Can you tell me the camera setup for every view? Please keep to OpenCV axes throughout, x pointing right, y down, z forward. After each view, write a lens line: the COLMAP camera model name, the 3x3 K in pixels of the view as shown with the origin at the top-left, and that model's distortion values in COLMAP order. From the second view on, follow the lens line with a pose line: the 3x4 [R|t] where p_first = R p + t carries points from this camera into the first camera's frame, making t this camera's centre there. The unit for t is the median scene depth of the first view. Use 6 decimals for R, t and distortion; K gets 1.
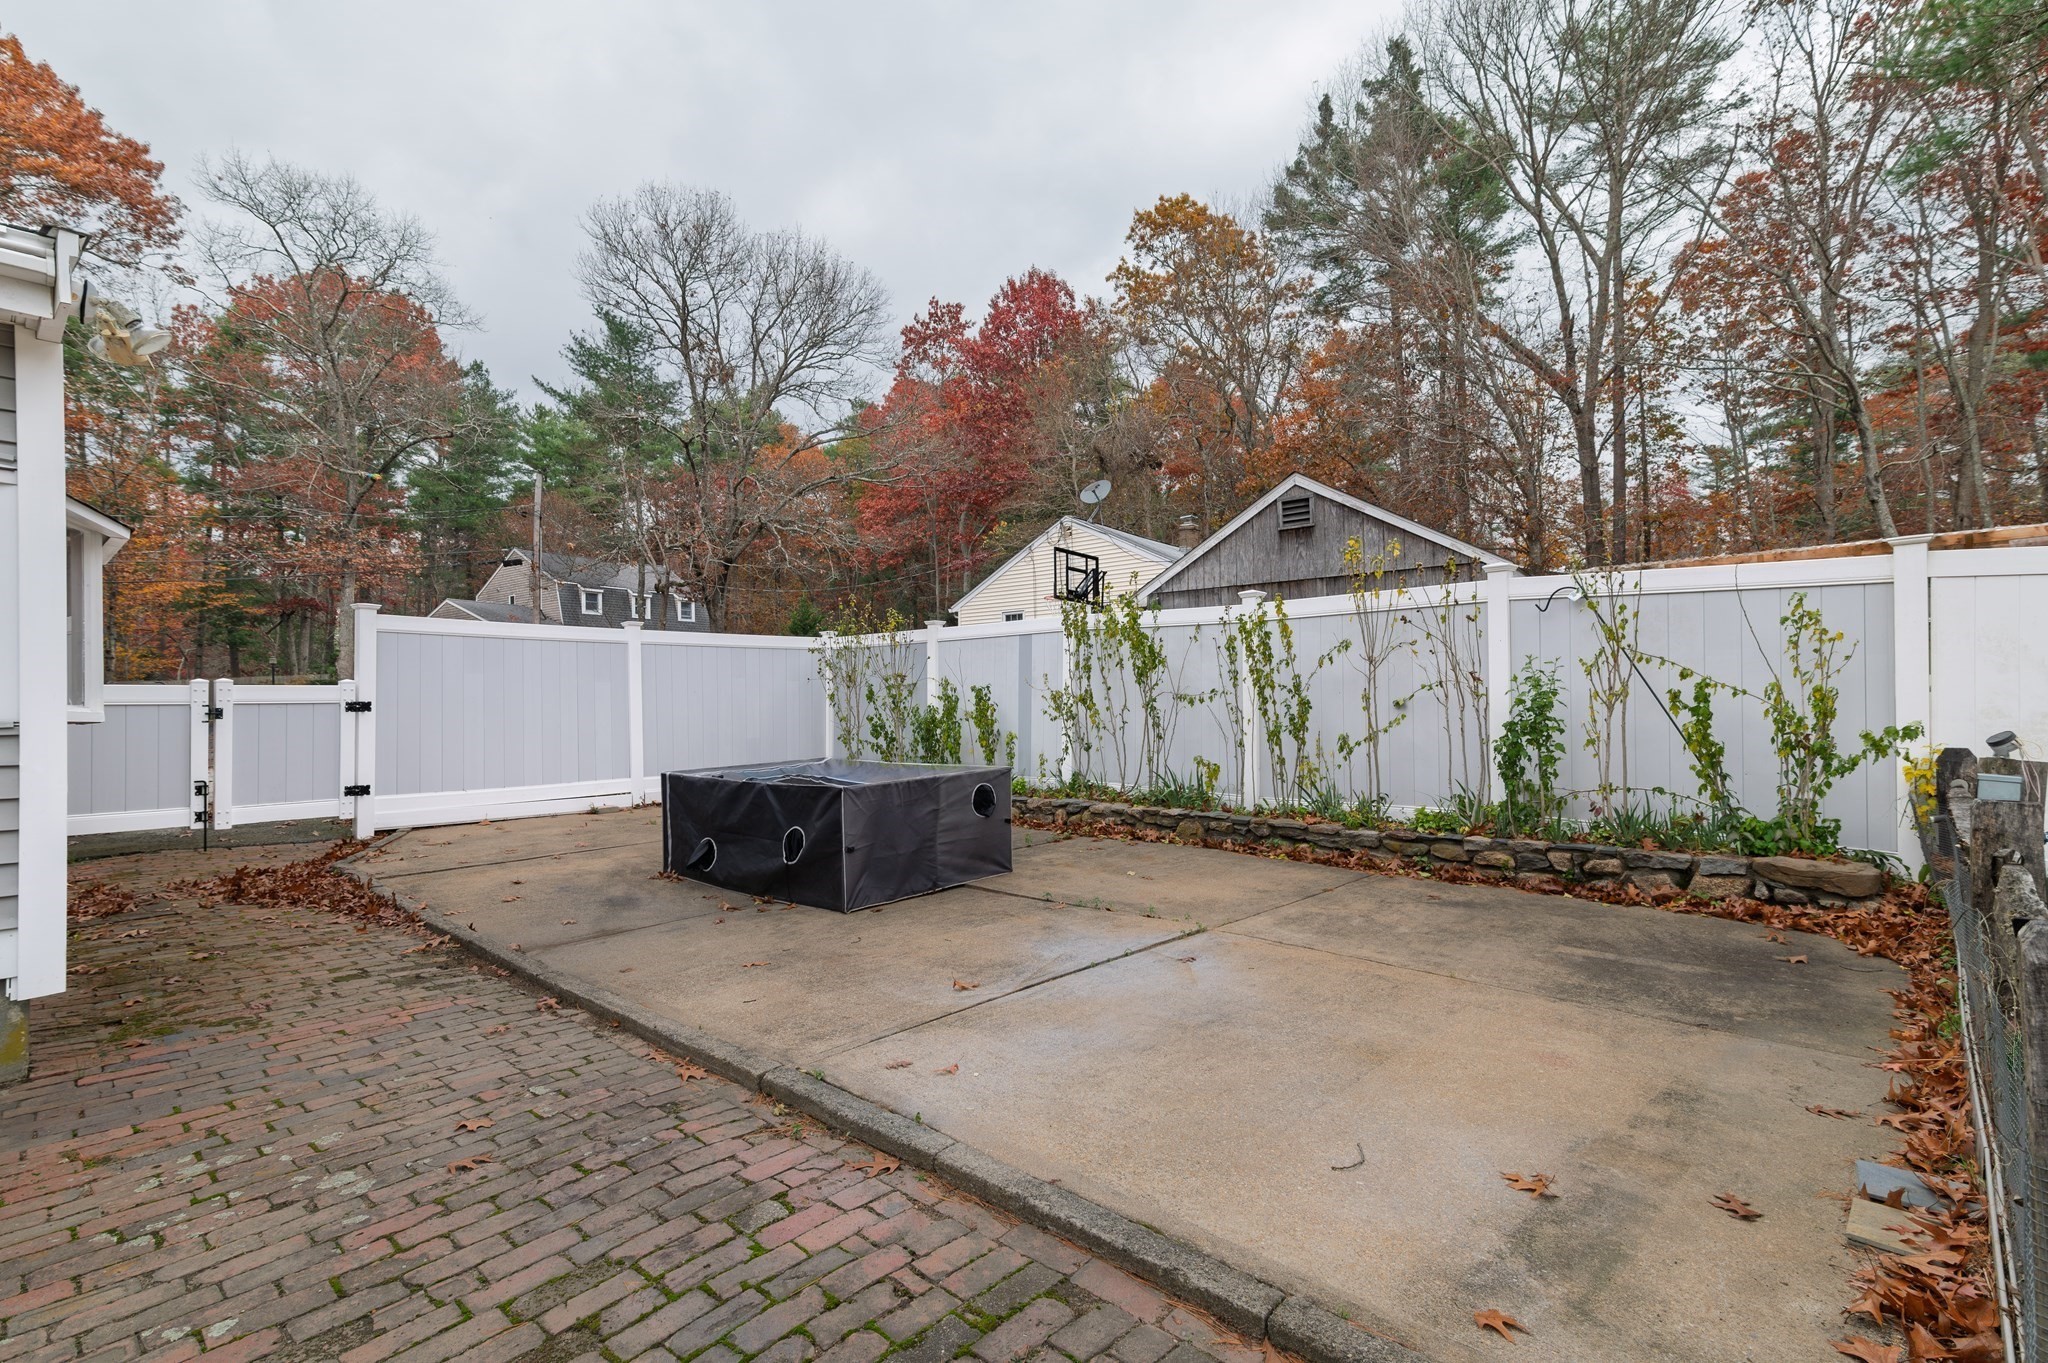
lens RADIAL K [[916.0, 0, 1024.0], [0, 916.0, 681.5], [0, 0, 1]] dist [0.023506, 0.000611]
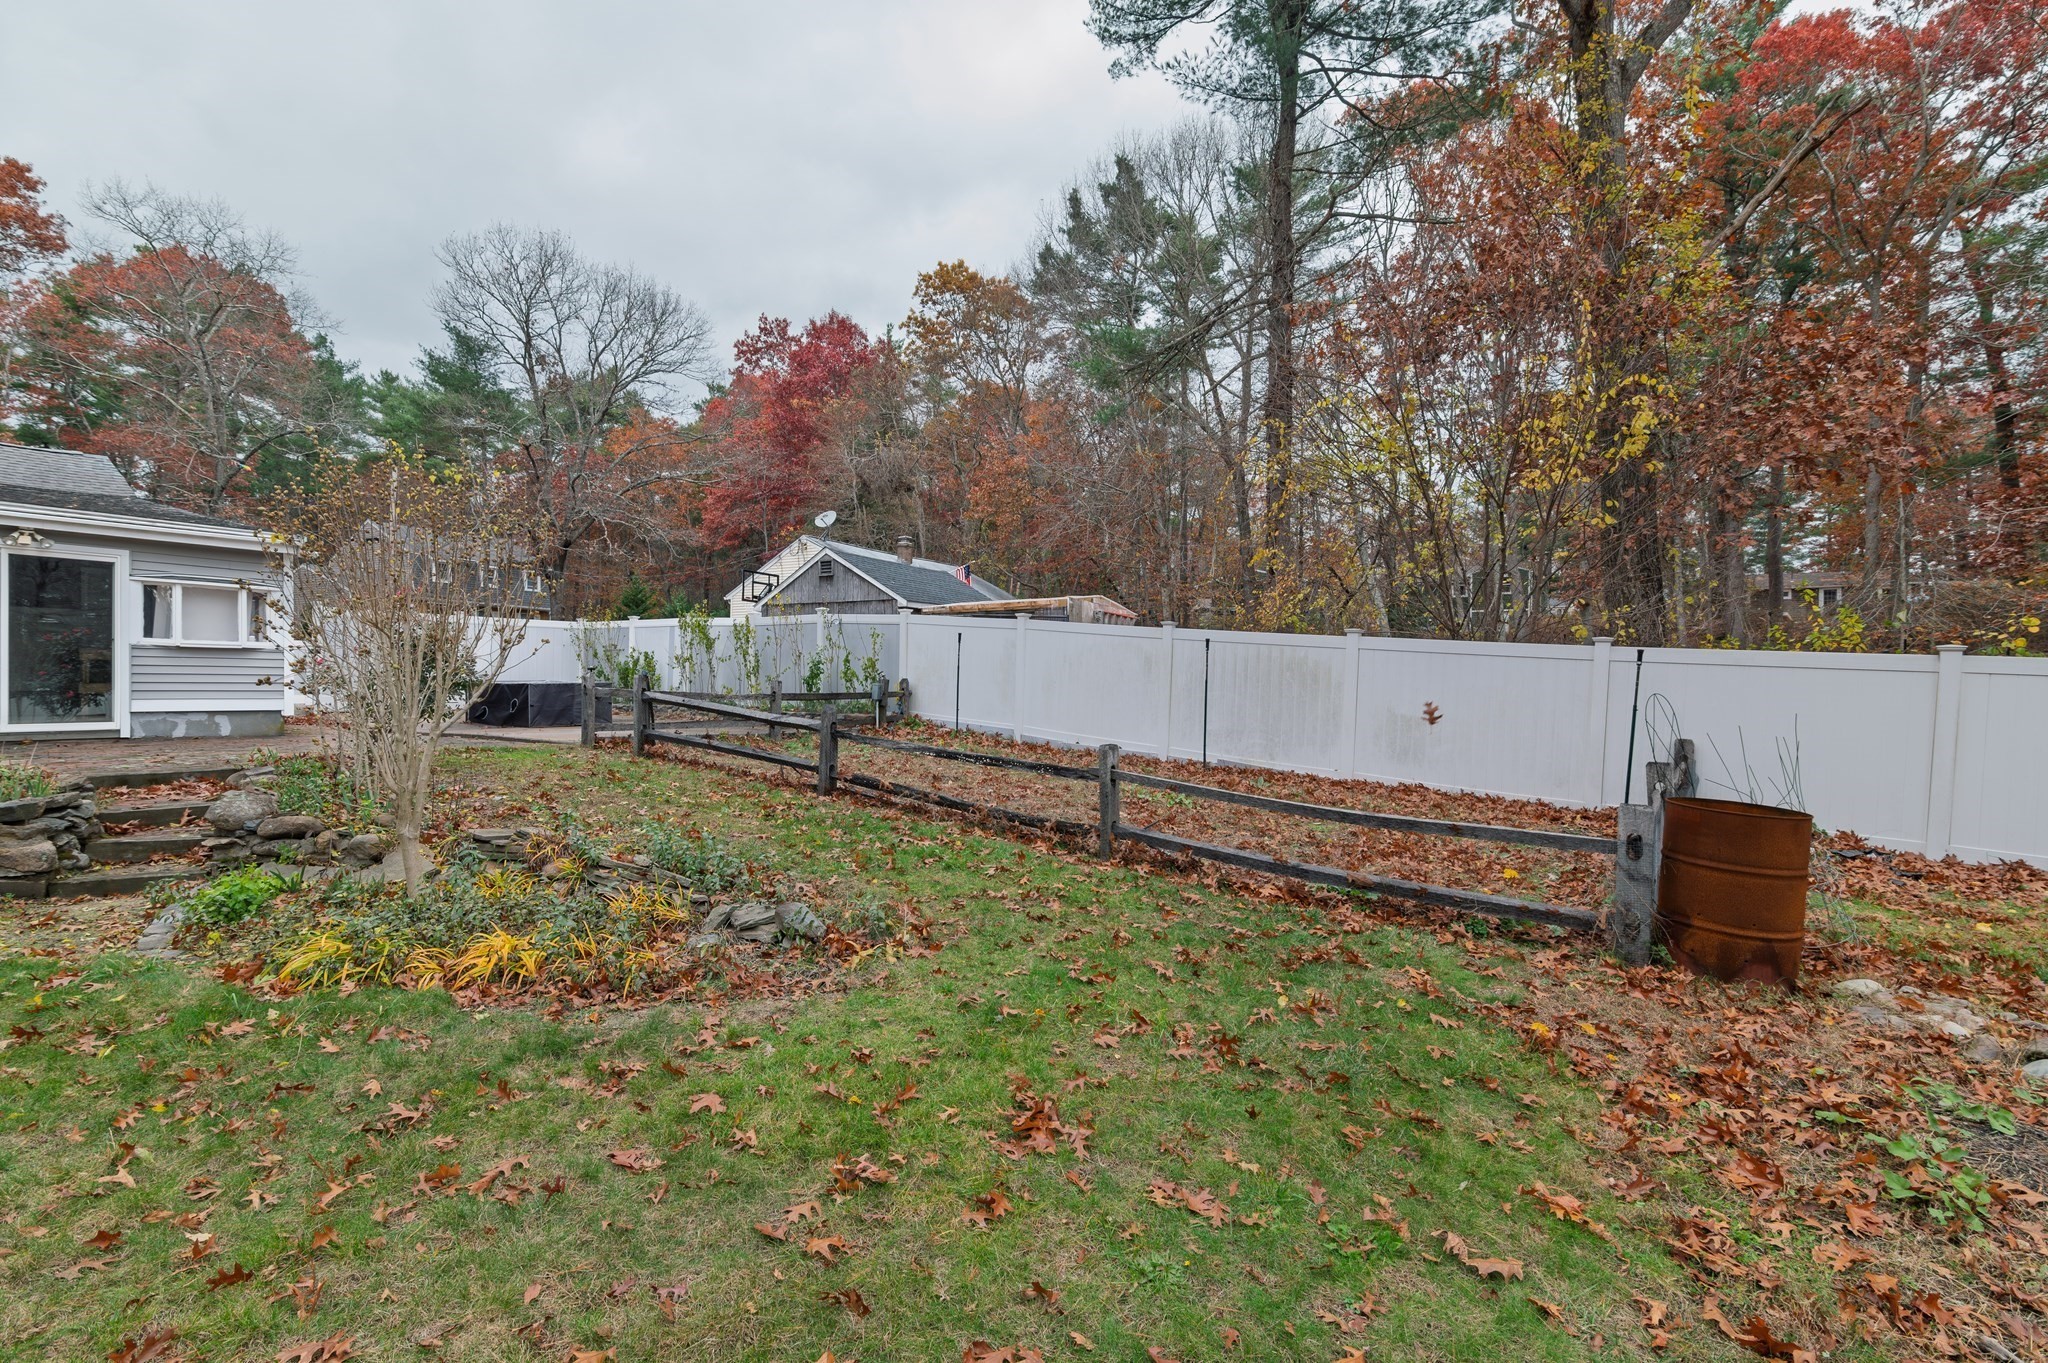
lens RADIAL K [[905.5, 0, 978.4], [0, 905.5, 671.3], [0, 0, 1]] dist [0.043272, 0.000096]
pose [[0.994733, 0.031866, 0.097423, 0.099977], [-0.033142, 0.999384, 0.011513, 0.000375], [-0.096996, -0.014681, 0.995176, -0.216313]]
